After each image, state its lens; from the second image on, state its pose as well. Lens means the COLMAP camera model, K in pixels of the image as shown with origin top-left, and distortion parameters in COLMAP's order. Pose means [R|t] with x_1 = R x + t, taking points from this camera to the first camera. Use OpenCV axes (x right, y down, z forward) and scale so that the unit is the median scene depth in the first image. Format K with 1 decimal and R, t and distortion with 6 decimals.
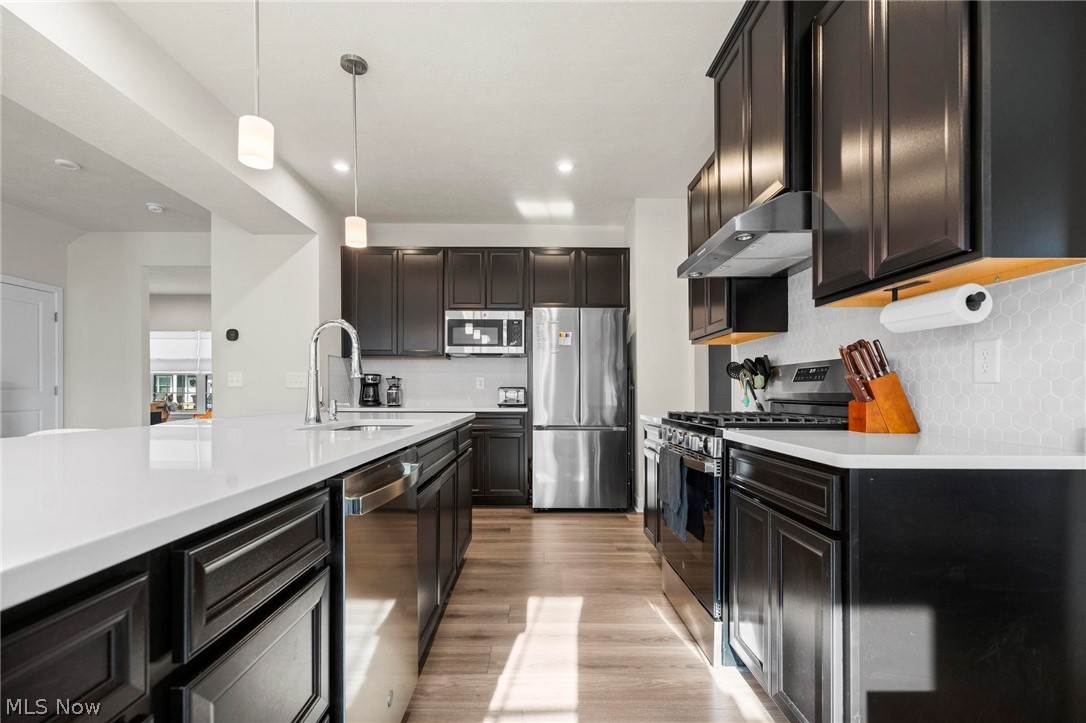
lens RADIAL K [[496.9, 0, 537.9], [0, 496.9, 392.1], [0, 0, 1]] dist [-0.001210, -0.000155]
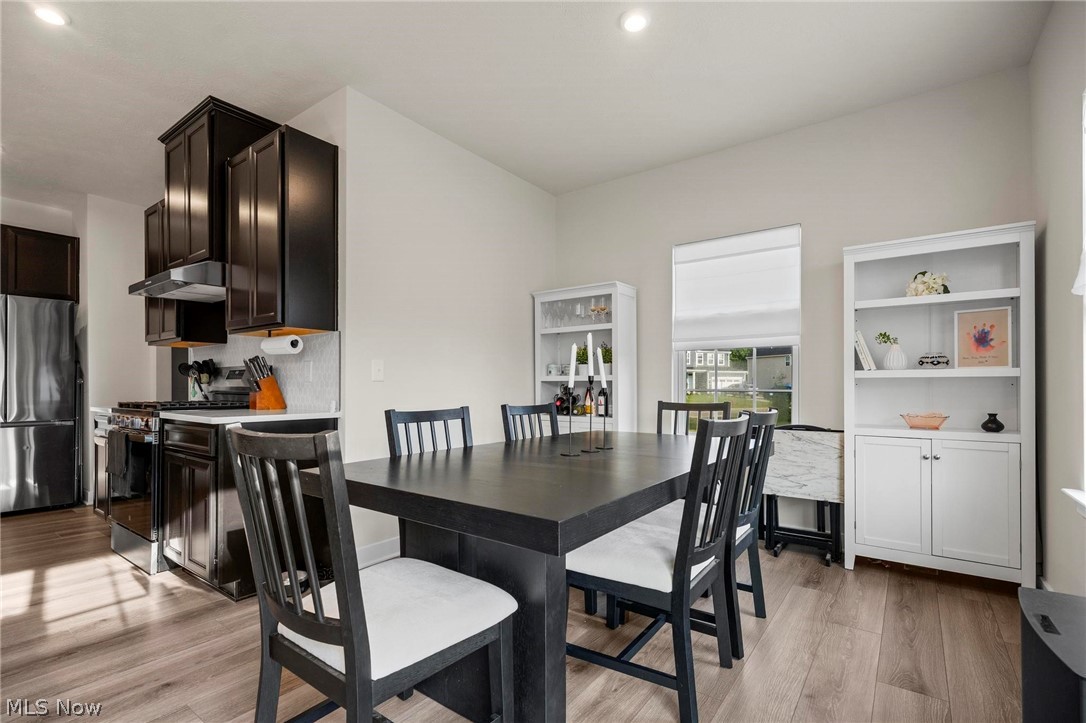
lens RADIAL K [[500.0, 0, 535.8], [0, 500.0, 382.8], [0, 0, 1]] dist [0.002208, 0.000299]
pose [[0.606610, 0.005301, 0.794982, -0.090521], [-0.000963, 0.999982, -0.005933, -0.002207], [-0.794999, 0.002834, 0.606604, -0.538687]]
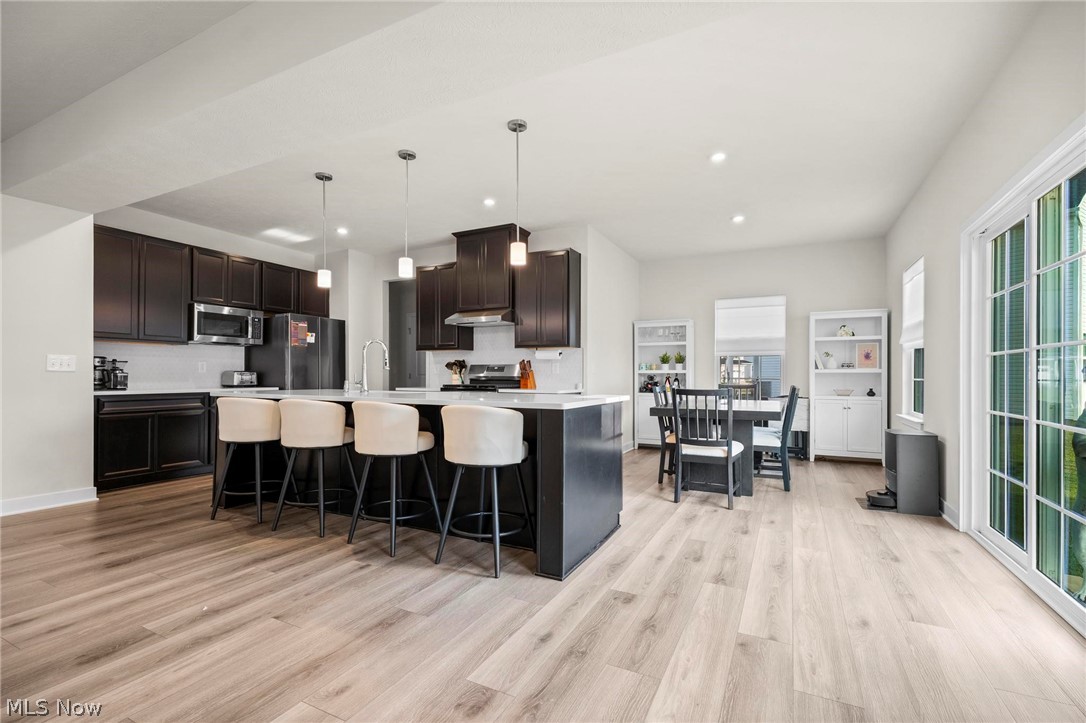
lens RADIAL K [[485.3, 0, 541.4], [0, 485.3, 372.6], [0, 0, 1]] dist [-0.001016, 0.000403]
pose [[0.463130, 0.005480, 0.886274, -1.361869], [-0.003194, 0.999985, -0.004515, -0.005865], [-0.886285, -0.000740, 0.463140, -0.355351]]
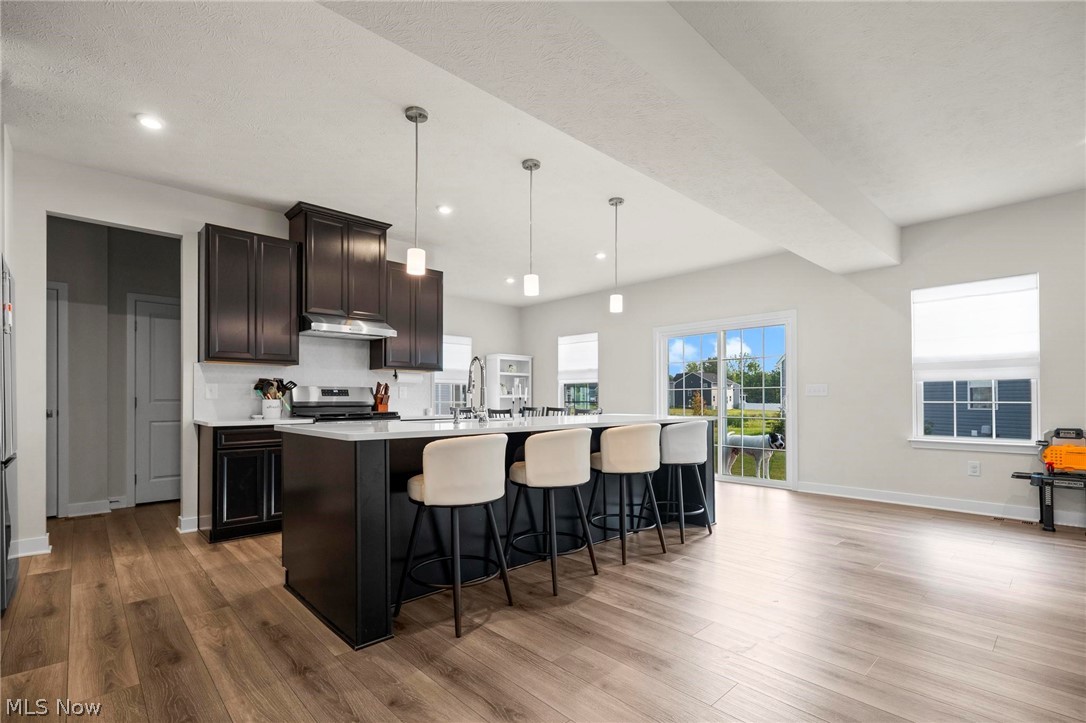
lens RADIAL K [[497.2, 0, 539.9], [0, 497.2, 396.7], [0, 0, 1]] dist [-0.001738, 0.000056]
pose [[-0.673184, 0.005136, 0.739457, -1.311221], [0.000725, 0.999980, -0.006286, -0.004888], [-0.739475, -0.003696, -0.673174, 1.457239]]
